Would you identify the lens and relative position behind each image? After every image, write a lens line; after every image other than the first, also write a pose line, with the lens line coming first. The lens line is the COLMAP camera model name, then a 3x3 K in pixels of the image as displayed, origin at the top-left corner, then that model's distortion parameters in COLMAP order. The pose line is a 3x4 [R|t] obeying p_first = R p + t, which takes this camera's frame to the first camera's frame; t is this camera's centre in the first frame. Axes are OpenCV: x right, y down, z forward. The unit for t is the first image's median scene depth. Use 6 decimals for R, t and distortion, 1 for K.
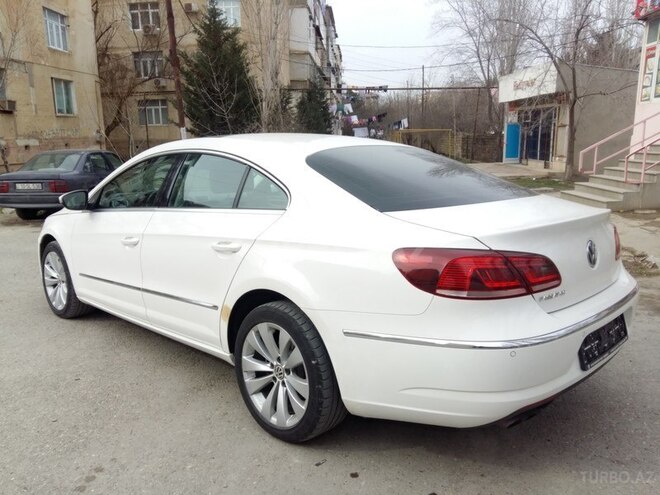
lens RADIAL K [[528.2, 0, 327.3], [0, 528.2, 265.9], [0, 0, 1]] dist [0.053209, -0.086693]
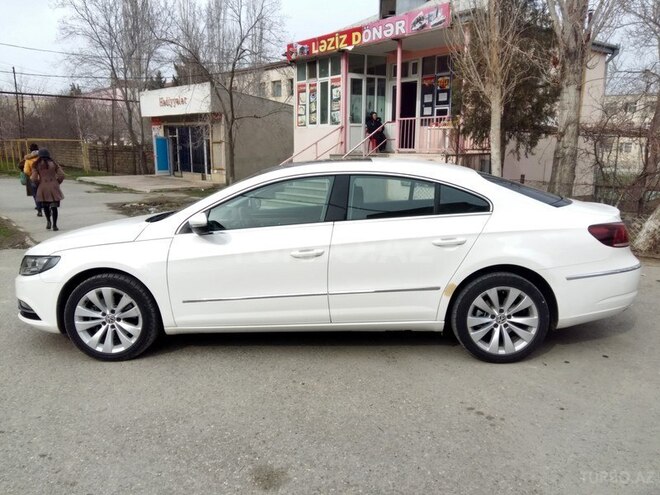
lens RADIAL K [[528.2, 0, 327.3], [0, 528.2, 265.9], [0, 0, 1]] dist [0.053209, -0.086693]
pose [[0.734153, -0.126224, 0.667149, -0.168867], [0.139752, 0.989621, 0.033447, -0.008067], [-0.664447, 0.068680, 0.744173, 0.022752]]
